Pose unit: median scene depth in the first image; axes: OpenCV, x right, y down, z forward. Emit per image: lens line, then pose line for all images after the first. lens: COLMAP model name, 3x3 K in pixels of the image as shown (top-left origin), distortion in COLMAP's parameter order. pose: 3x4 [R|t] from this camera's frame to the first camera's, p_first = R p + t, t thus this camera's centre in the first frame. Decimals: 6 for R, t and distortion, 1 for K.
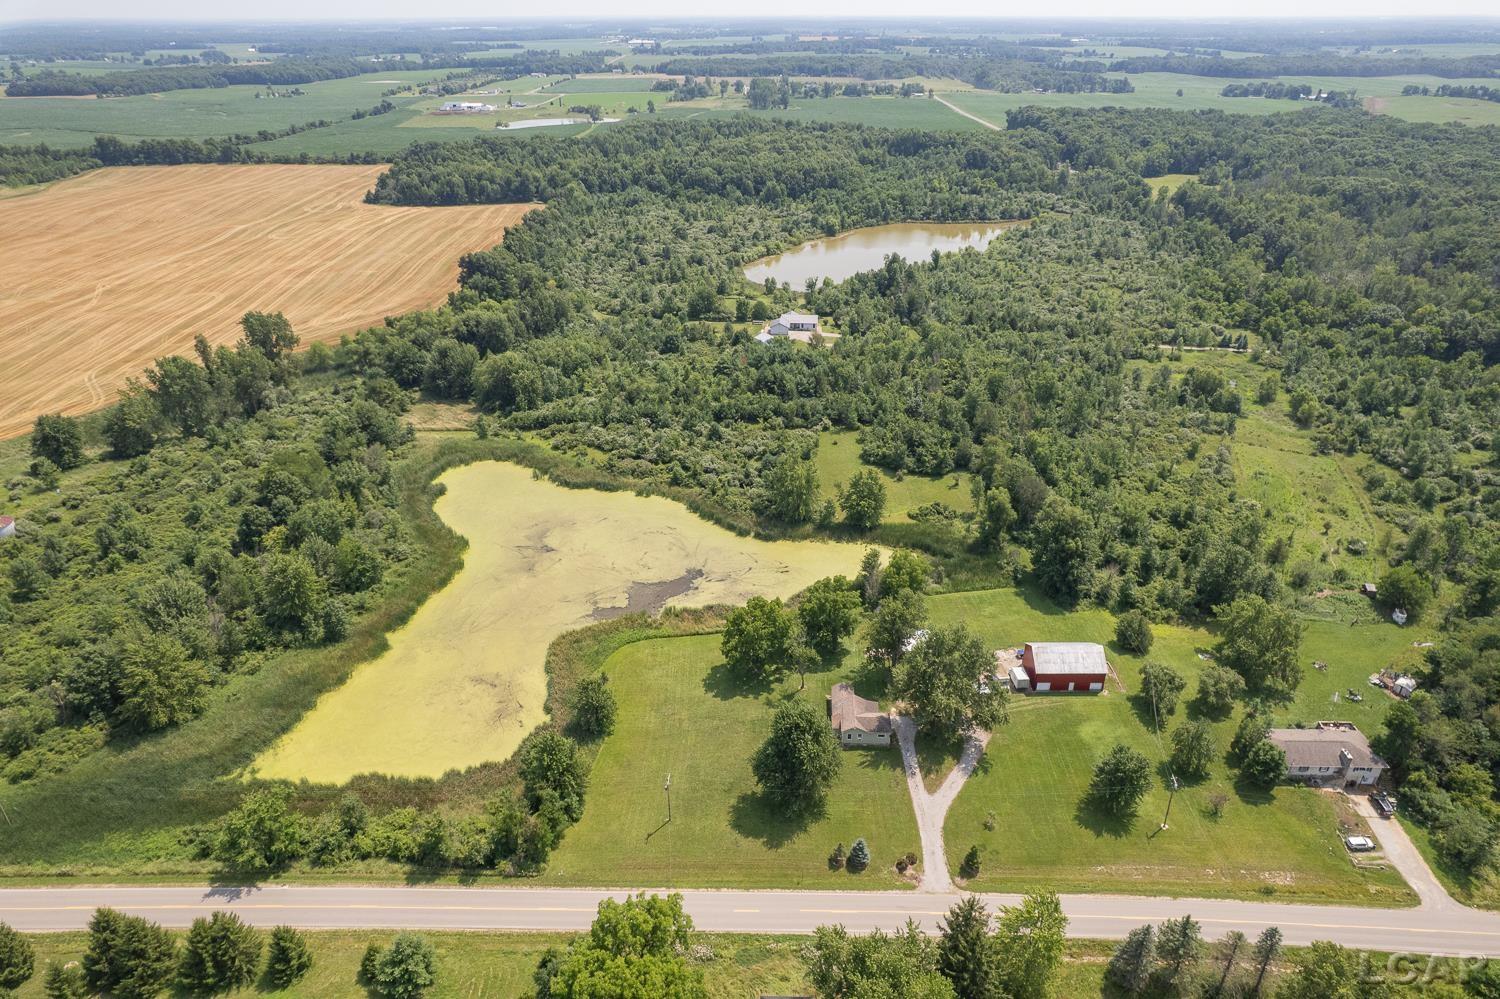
lens RADIAL K [[944.5, 0, 758.1], [0, 944.5, 499.9], [0, 0, 1]] dist [-0.071343, 0.069057]
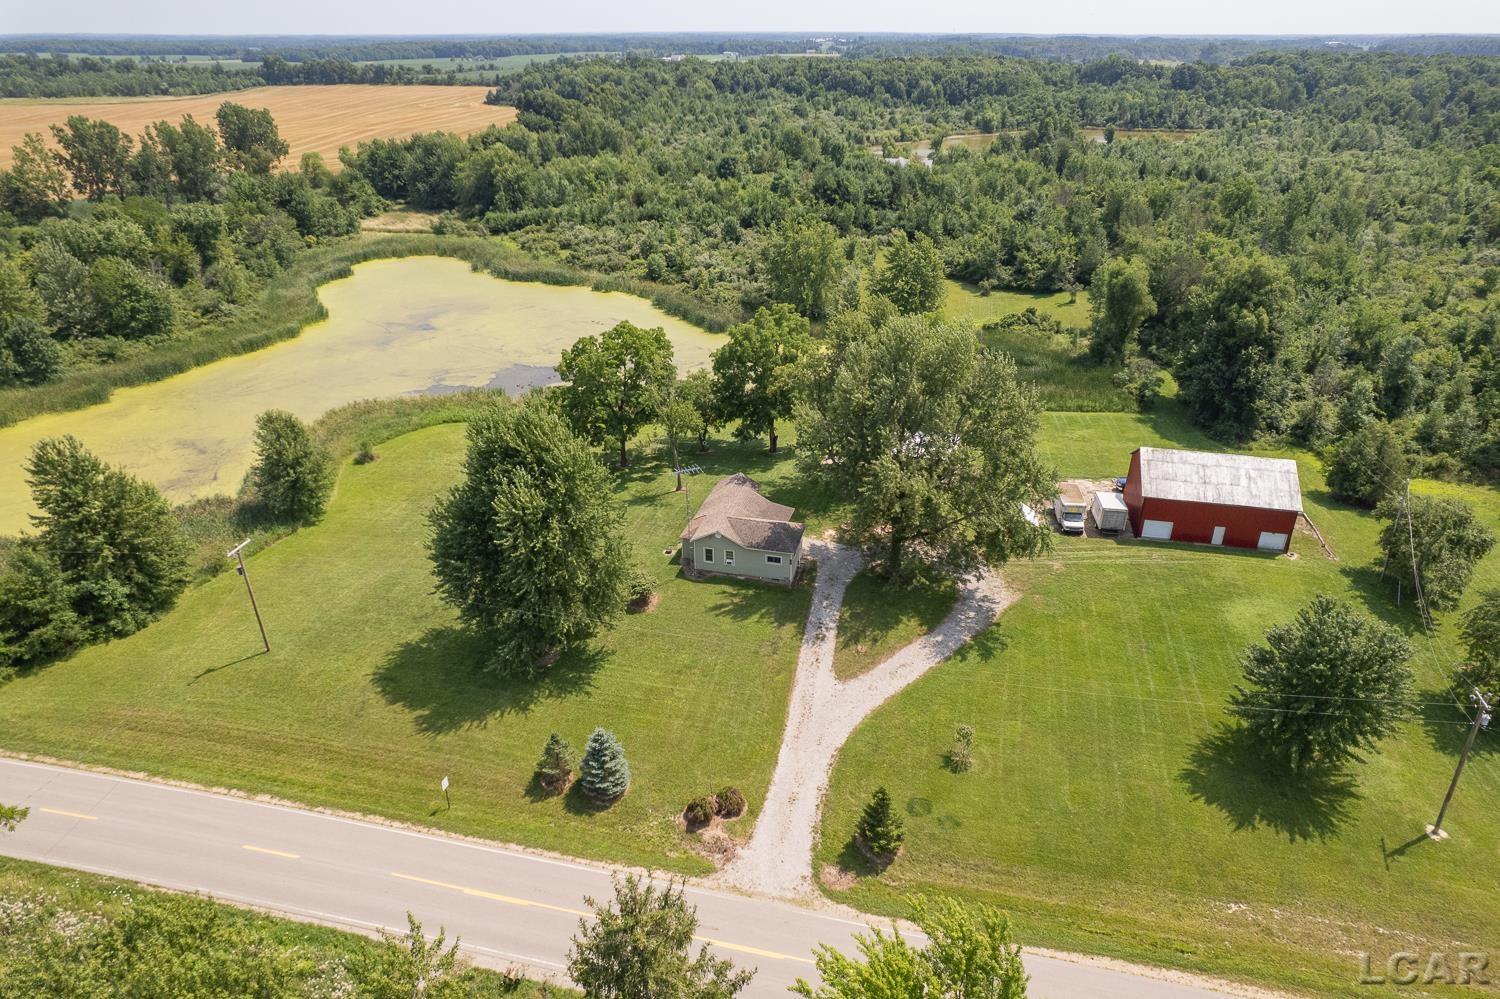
lens RADIAL K [[958.1, 0, 759.6], [0, 958.1, 502.9], [0, 0, 1]] dist [-0.081572, 0.081663]
pose [[0.979768, 0.092096, -0.177687, 0.181110], [-0.094218, 0.995545, -0.003521, 0.197420], [0.176571, 0.020191, 0.984081, 0.462601]]
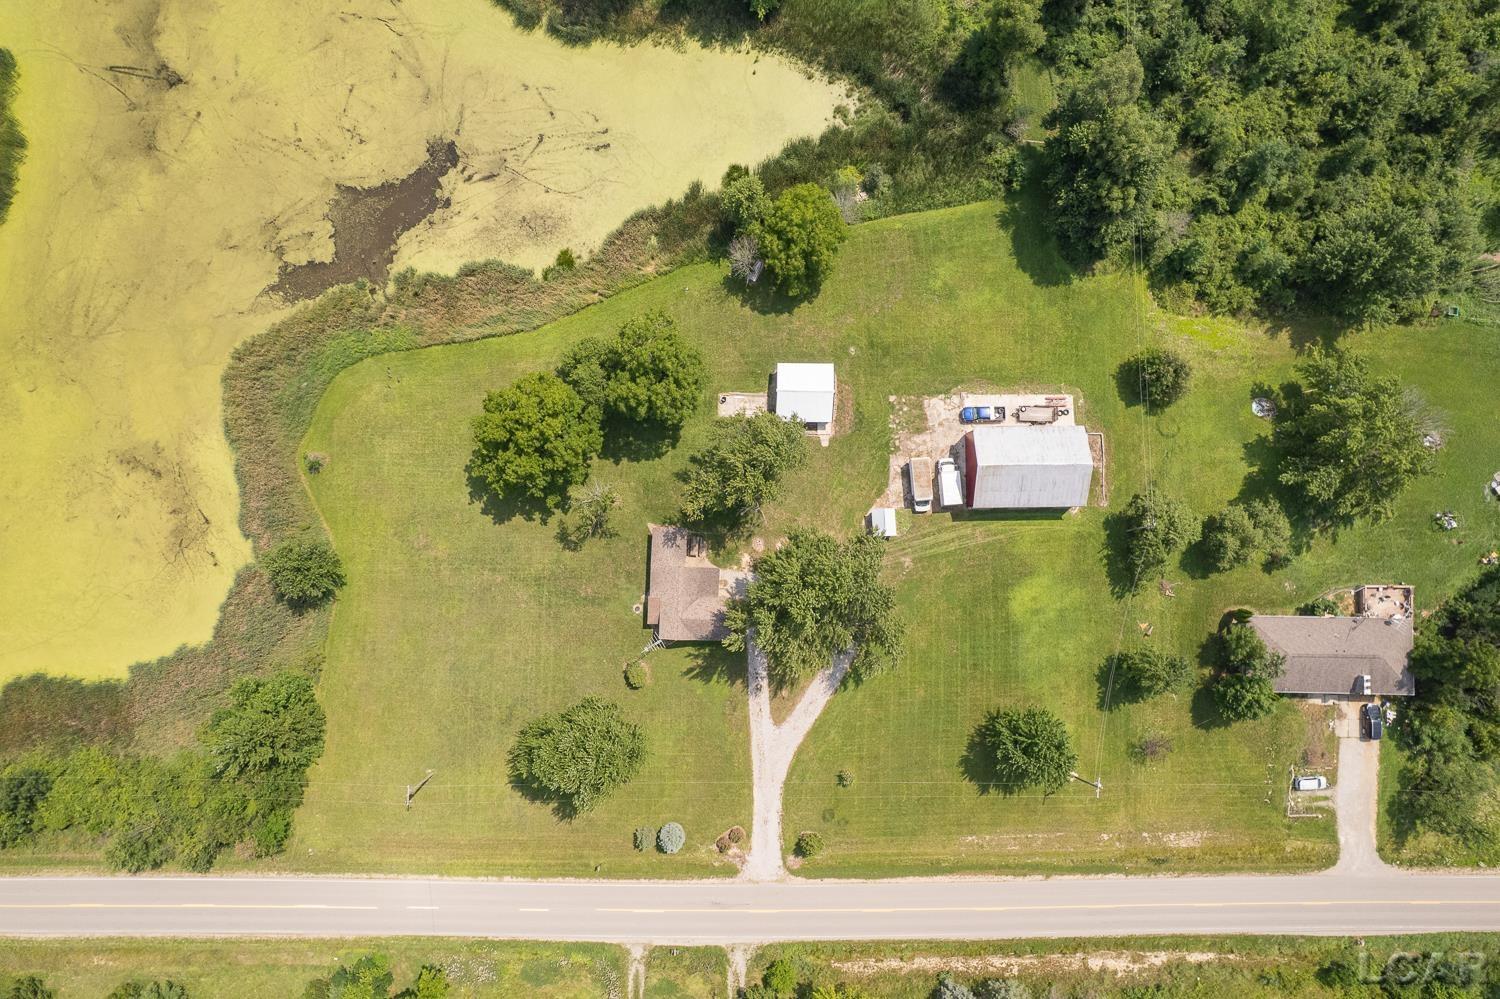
lens RADIAL K [[944.5, 0, 758.1], [0, 944.5, 499.9], [0, 0, 1]] dist [-0.071343, 0.069057]
pose [[0.999946, -0.009623, -0.003965, 0.144397], [0.008323, 0.510521, 0.859825, -0.349758], [-0.006250, -0.859811, 0.510574, 0.641536]]
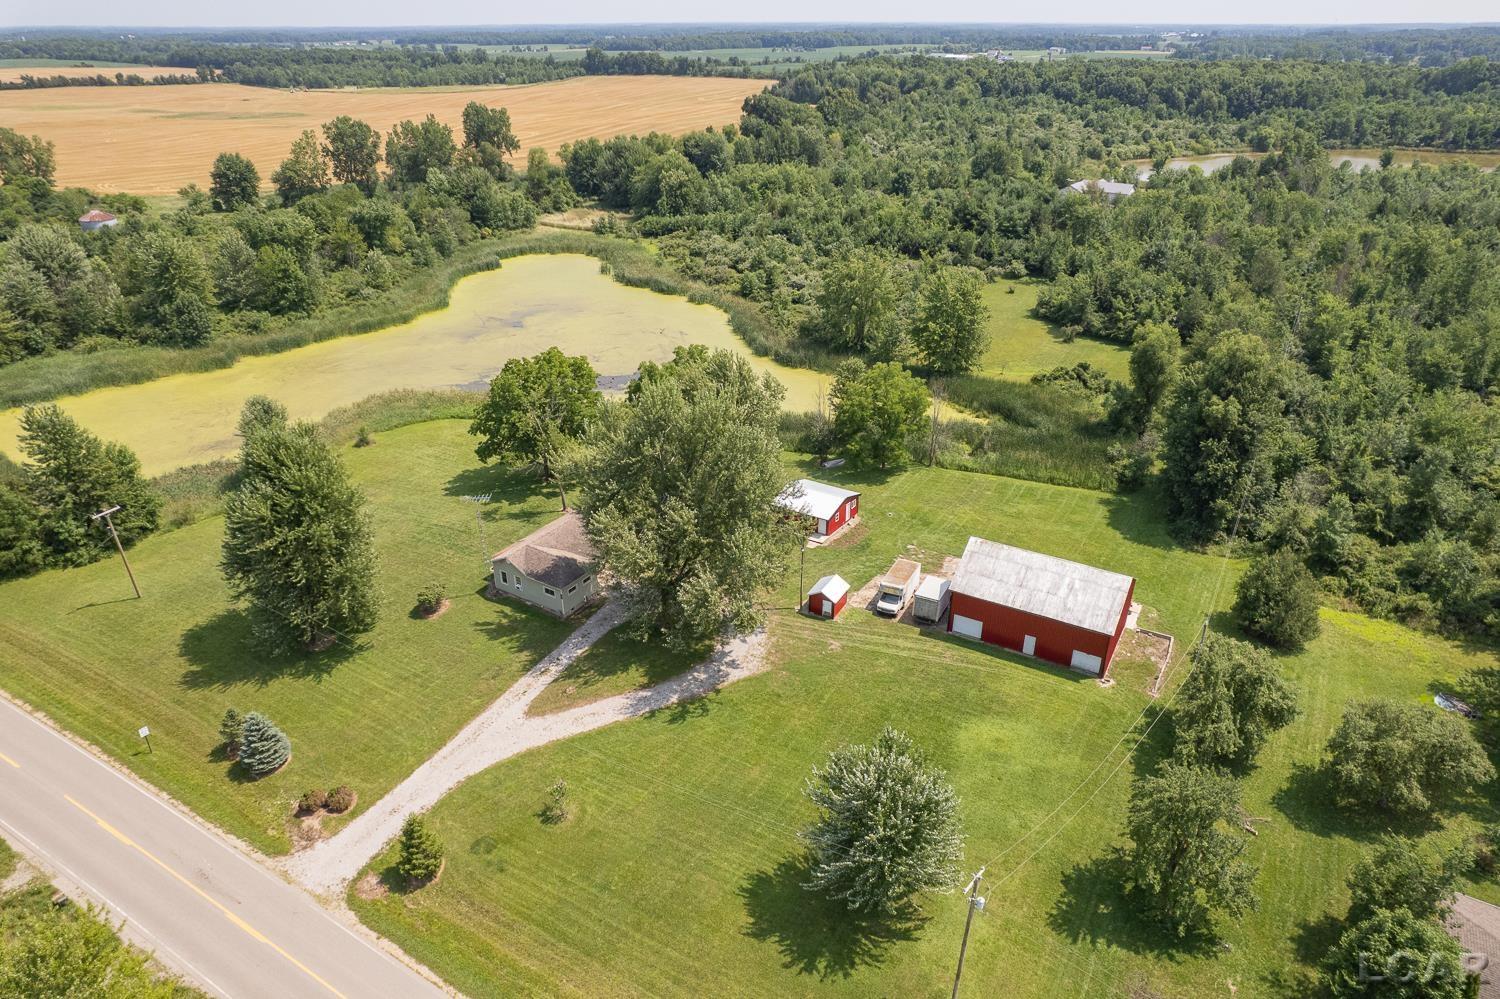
lens RADIAL K [[965.9, 0, 766.8], [0, 965.9, 498.4], [0, 0, 1]] dist [-0.080247, 0.076250]
pose [[0.870111, 0.223242, -0.439397, 0.391956], [-0.227586, 0.972783, 0.043562, 0.134682], [0.437162, 0.062097, 0.897236, 0.514399]]
